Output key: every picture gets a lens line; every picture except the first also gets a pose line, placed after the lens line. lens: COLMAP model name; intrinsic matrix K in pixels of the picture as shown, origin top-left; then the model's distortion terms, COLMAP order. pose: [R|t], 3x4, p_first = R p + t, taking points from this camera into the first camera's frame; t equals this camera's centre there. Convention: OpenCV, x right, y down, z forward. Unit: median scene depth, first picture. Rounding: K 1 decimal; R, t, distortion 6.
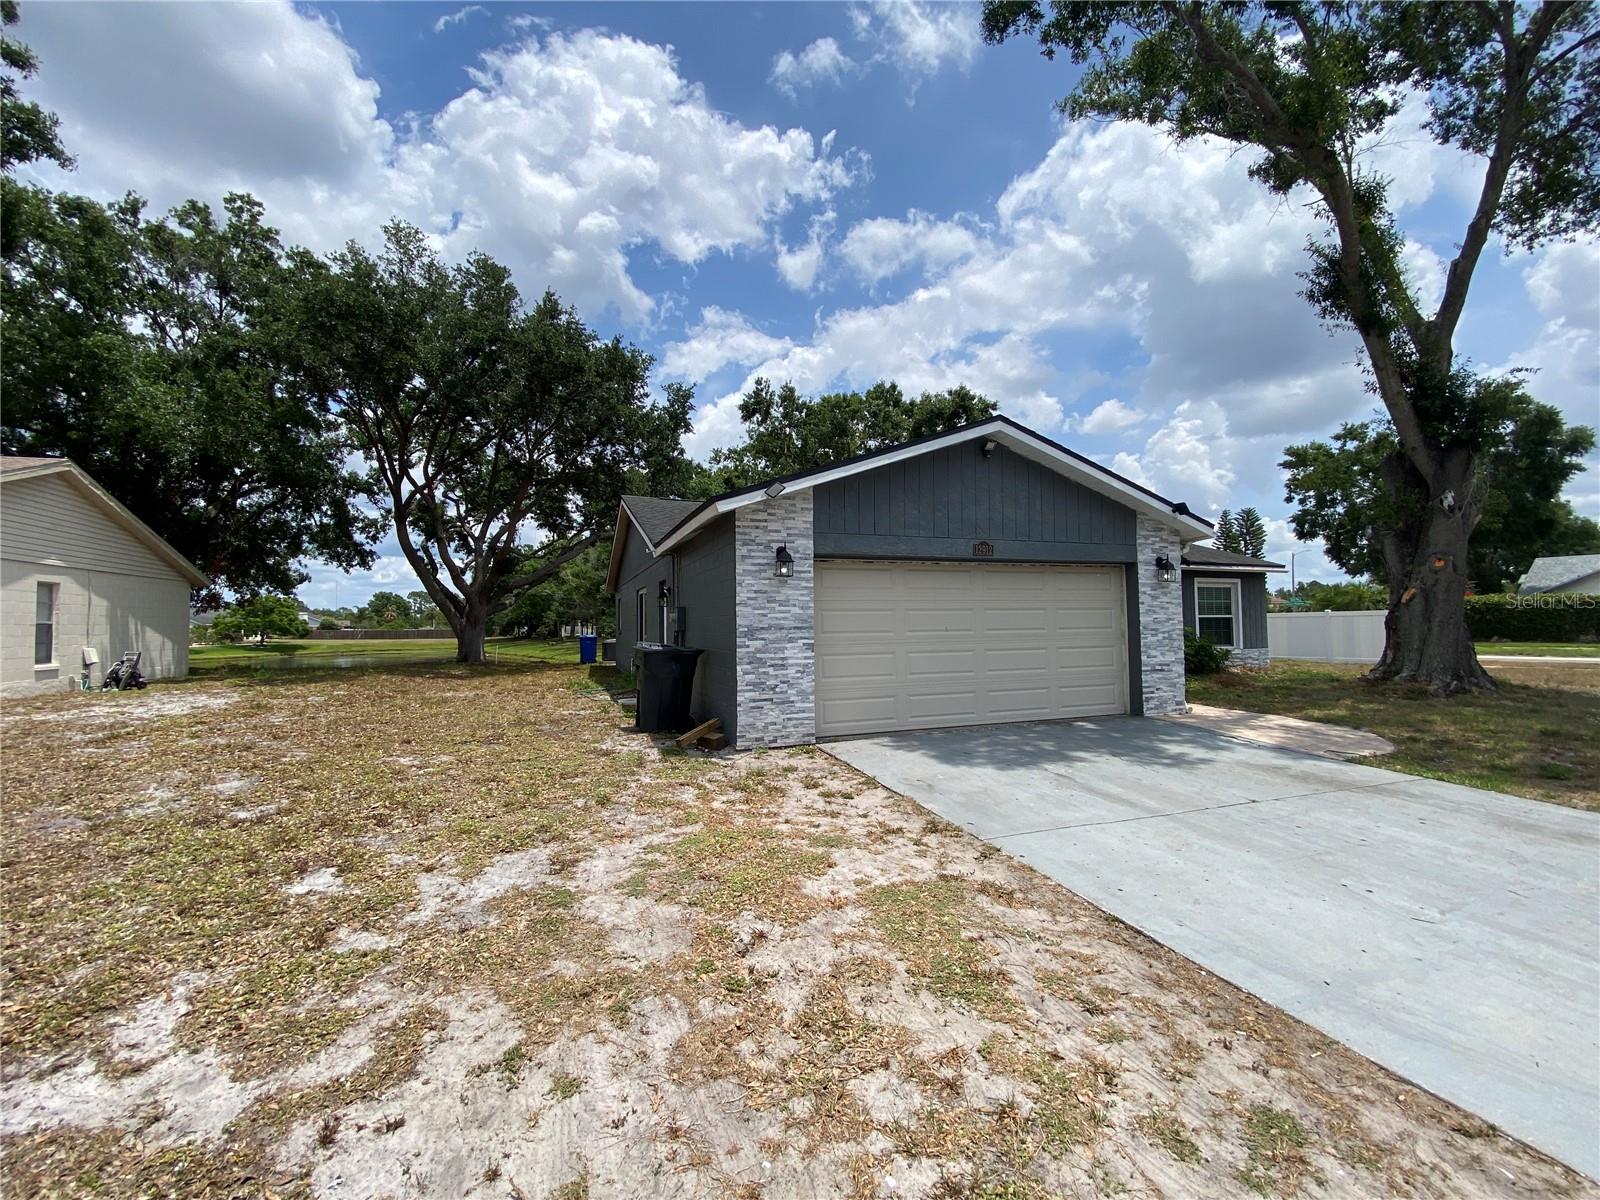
lens RADIAL K [[639.5, 0, 785.3], [0, 639.5, 606.5], [0, 0, 1]] dist [0.055275, -0.026369]
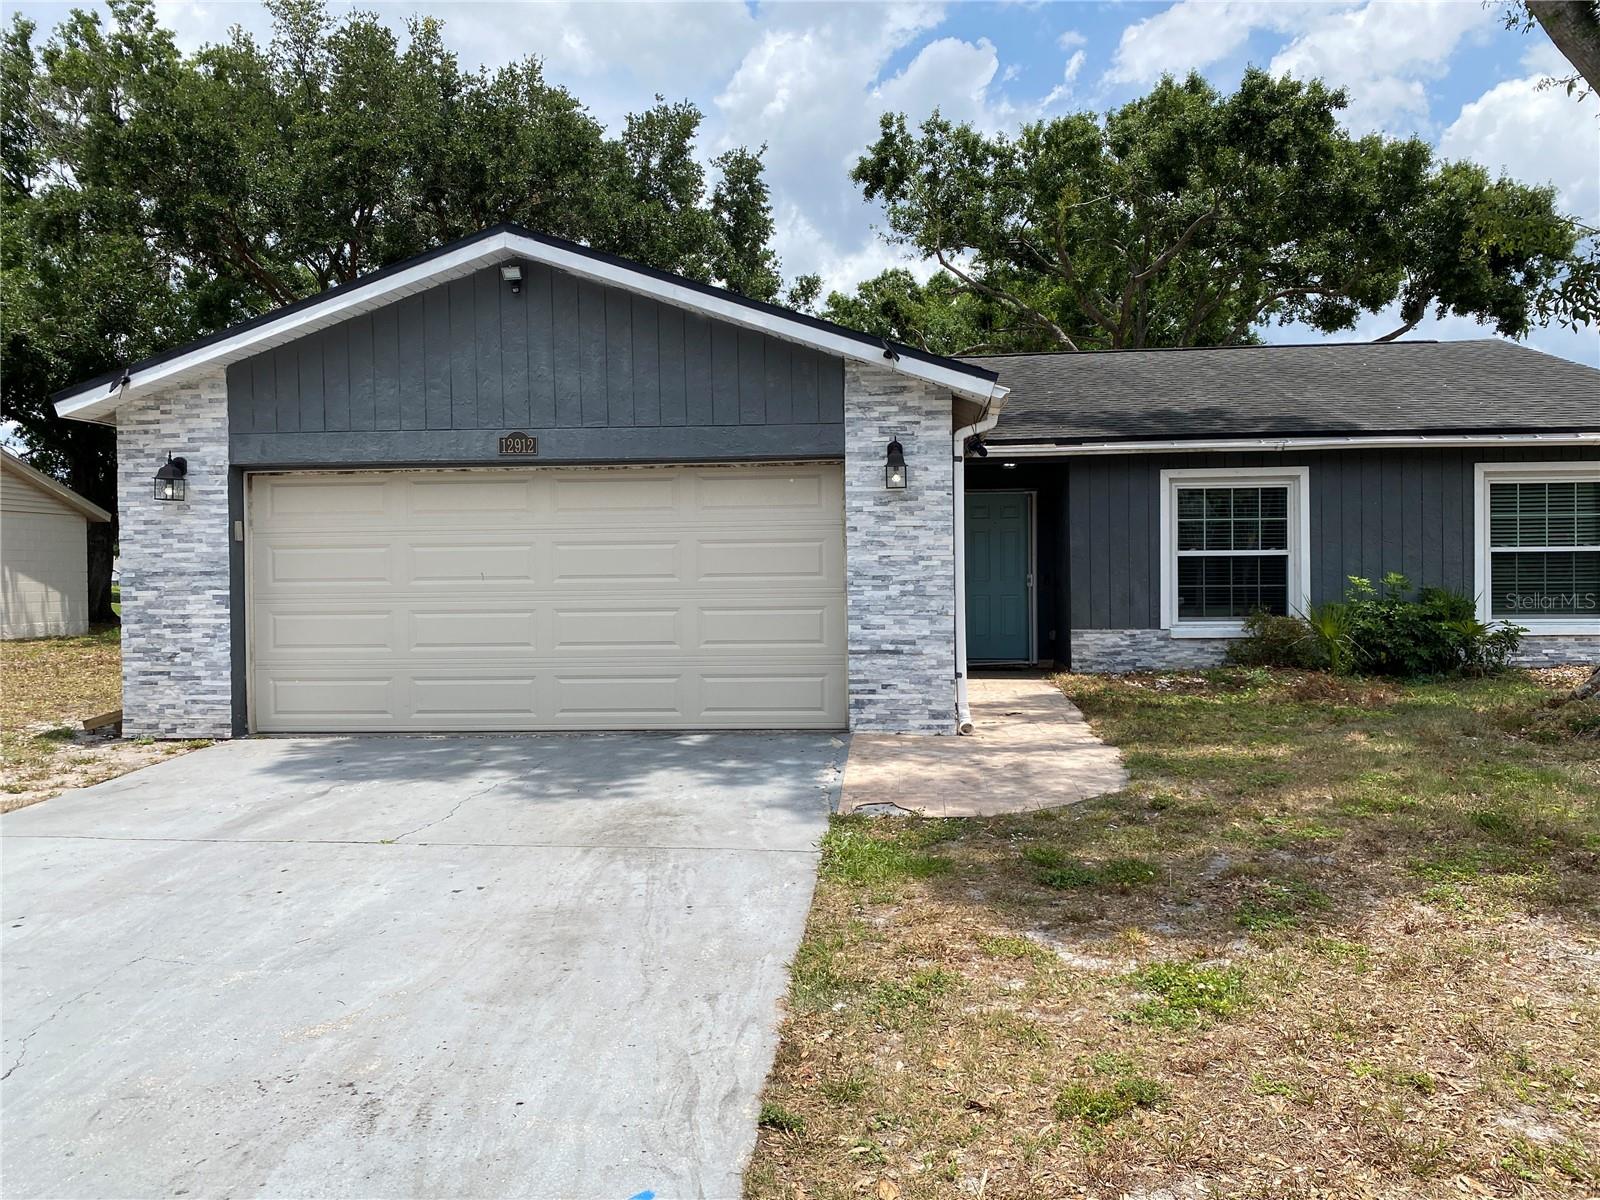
lens RADIAL K [[1240.1, 0, 800.0], [0, 1240.1, 600.0], [0, 0, 1]] dist [0.019036, -0.009267]
pose [[0.905900, 0.009675, -0.423380, 1.217362], [0.011893, 0.998763, 0.048270, 0.005044], [0.423324, -0.048764, 0.904665, 0.043364]]
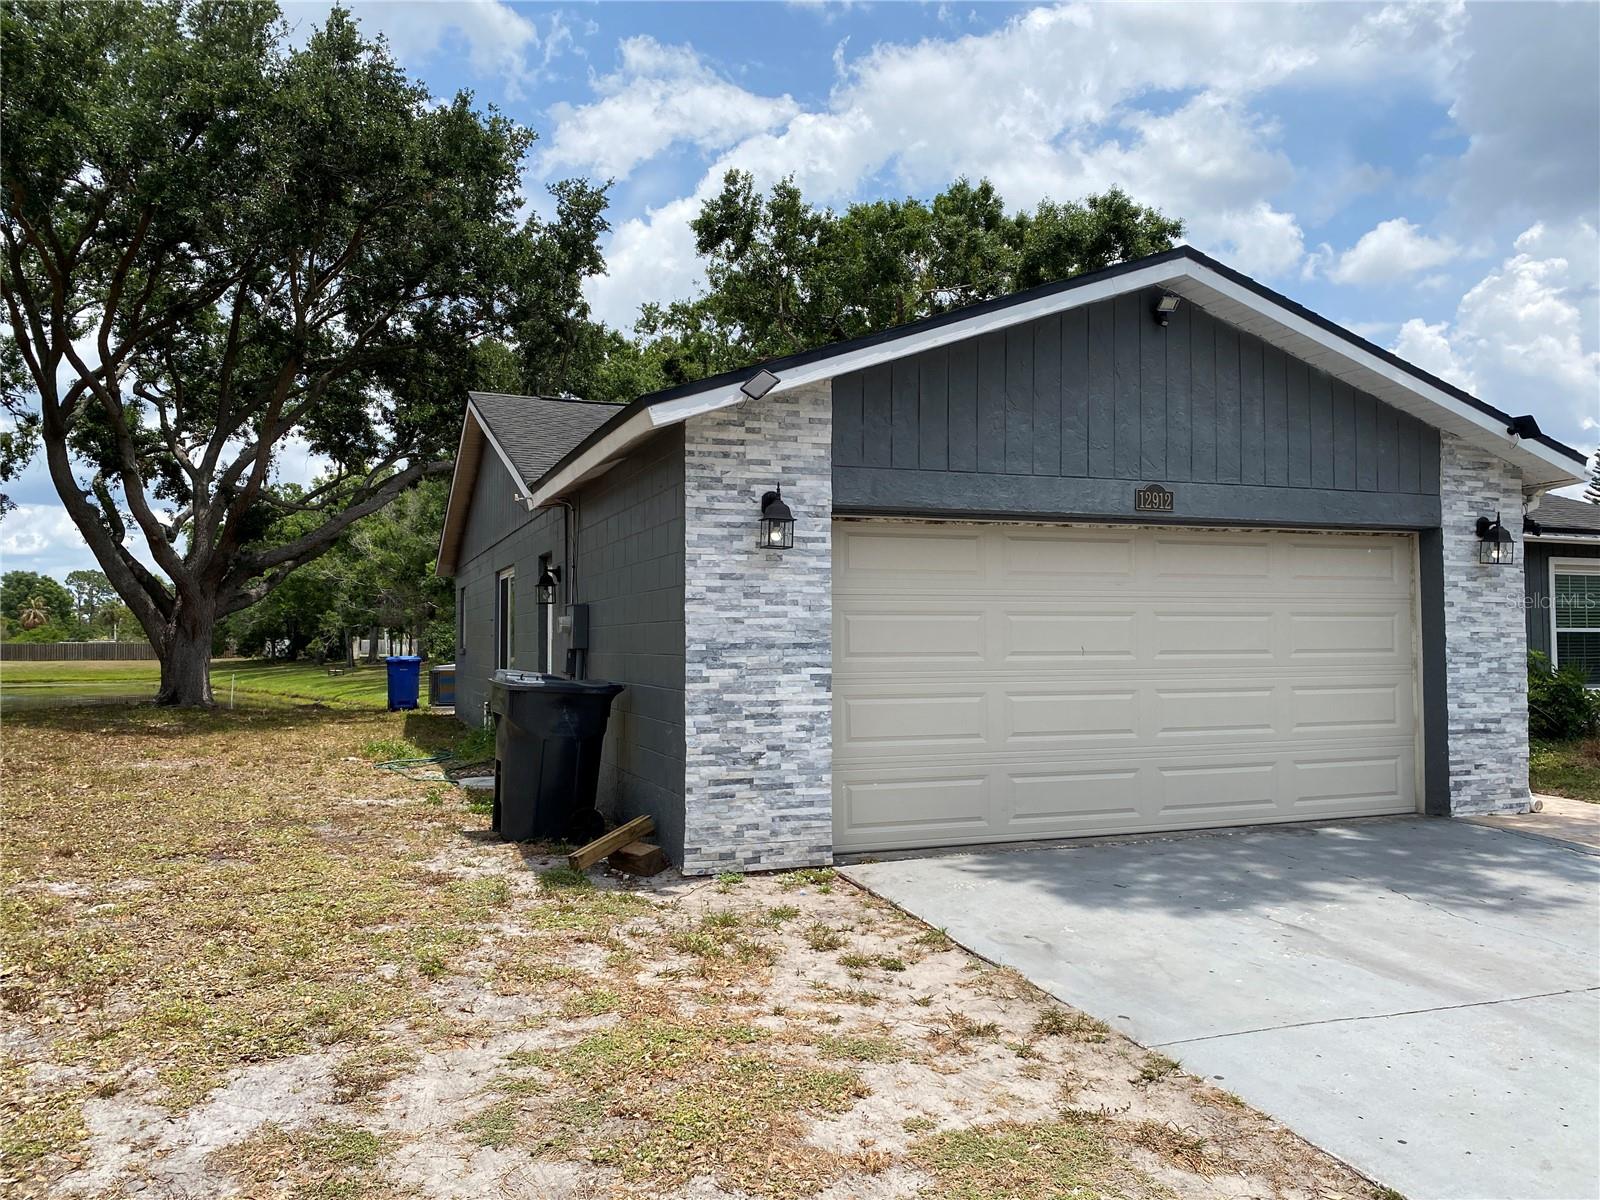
lens RADIAL K [[1226.9, 0, 797.0], [0, 1226.9, 594.0], [0, 0, 1]] dist [0.125948, -0.191451]
pose [[0.999834, 0.008092, 0.016329, -0.000894], [-0.007946, 0.999928, -0.008990, 0.000141], [-0.016401, 0.008859, 0.999826, -0.017856]]
